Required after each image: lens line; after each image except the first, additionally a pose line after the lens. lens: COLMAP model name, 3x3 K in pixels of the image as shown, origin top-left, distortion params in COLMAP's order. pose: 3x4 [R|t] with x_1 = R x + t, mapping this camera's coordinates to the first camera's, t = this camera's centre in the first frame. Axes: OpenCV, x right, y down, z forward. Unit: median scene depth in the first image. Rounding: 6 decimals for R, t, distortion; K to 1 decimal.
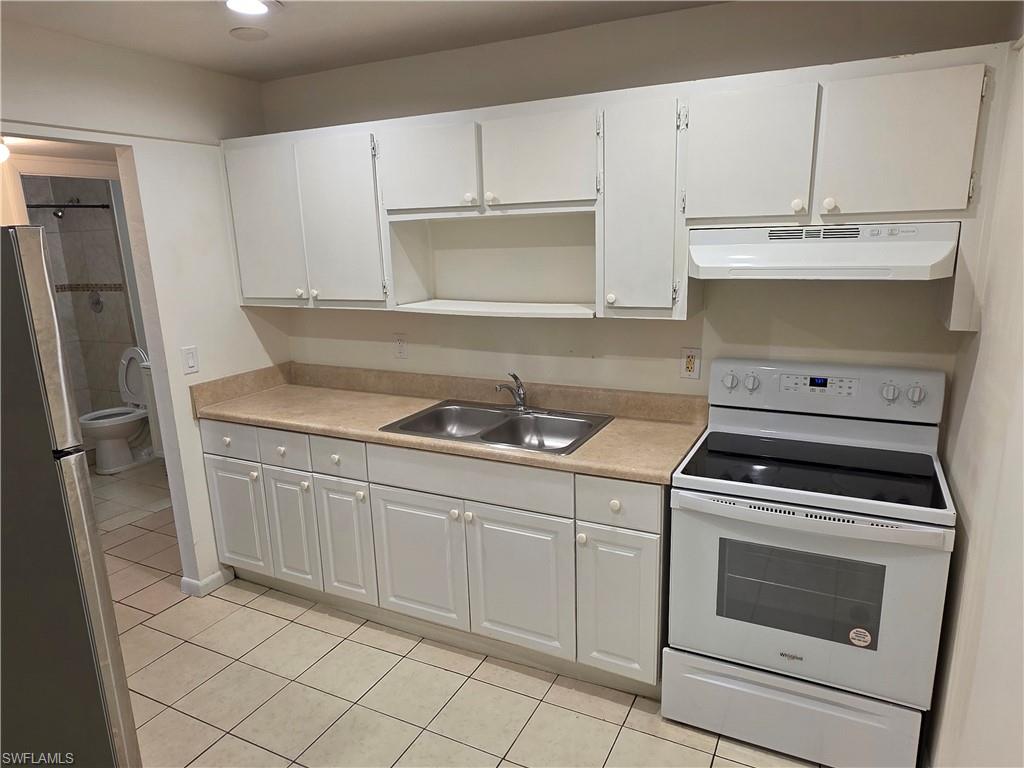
lens RADIAL K [[664.4, 0, 510.0], [0, 664.4, 394.1], [0, 0, 1]] dist [0.003550, -0.002839]
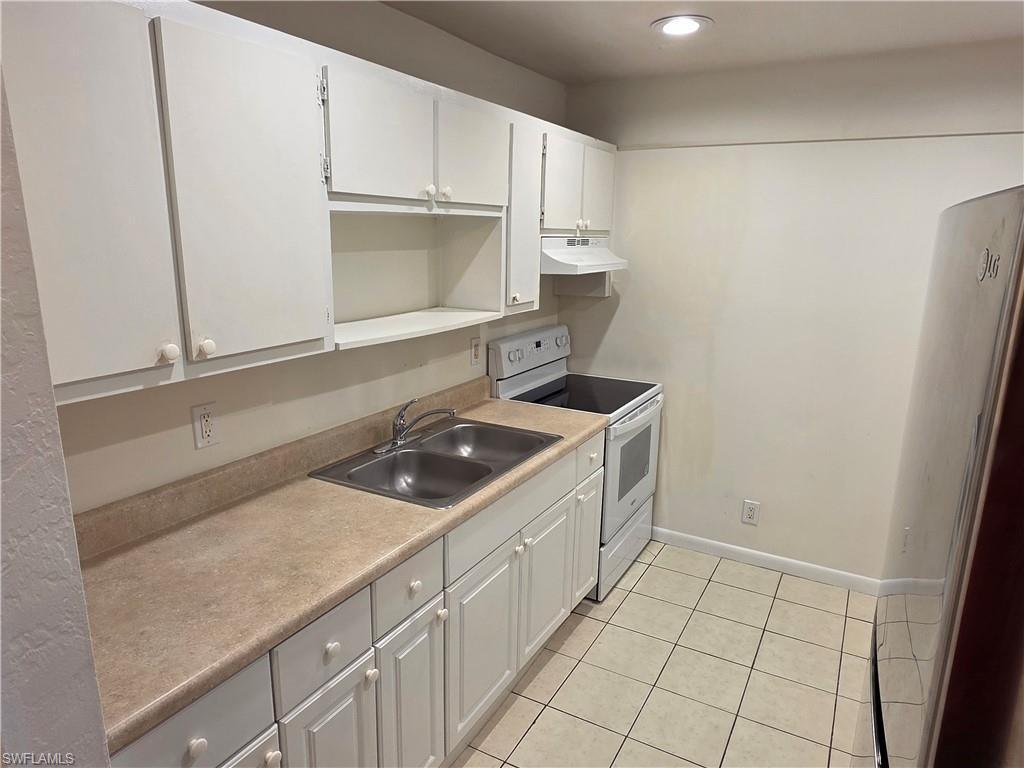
lens RADIAL K [[664.4, 0, 510.0], [0, 664.4, 394.1], [0, 0, 1]] dist [0.003550, -0.002839]
pose [[0.037572, -0.209779, 0.977027, -0.875824], [0.216564, 0.956190, 0.196977, -0.190738], [-0.975545, 0.204188, 0.081356, 0.864911]]
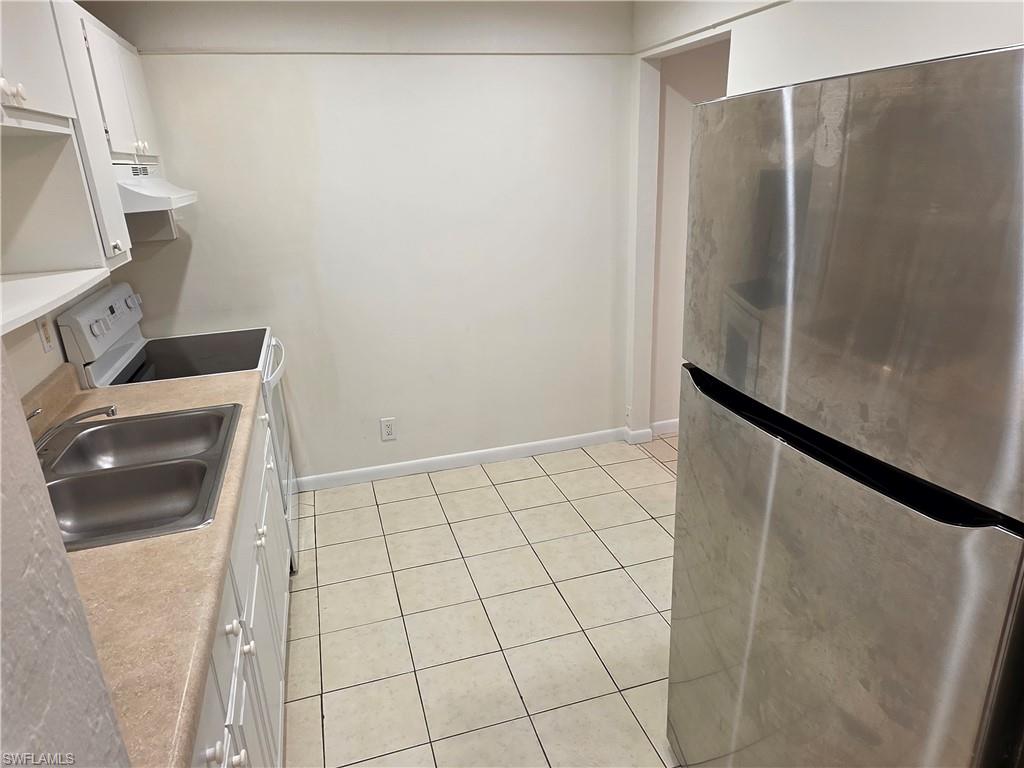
lens RADIAL K [[664.4, 0, 510.0], [0, 664.4, 394.1], [0, 0, 1]] dist [0.003550, -0.002839]
pose [[-0.688431, -0.187494, 0.700649, -0.731984], [0.228769, 0.860568, 0.455068, -0.227135], [-0.688278, 0.473570, -0.549549, 1.095820]]
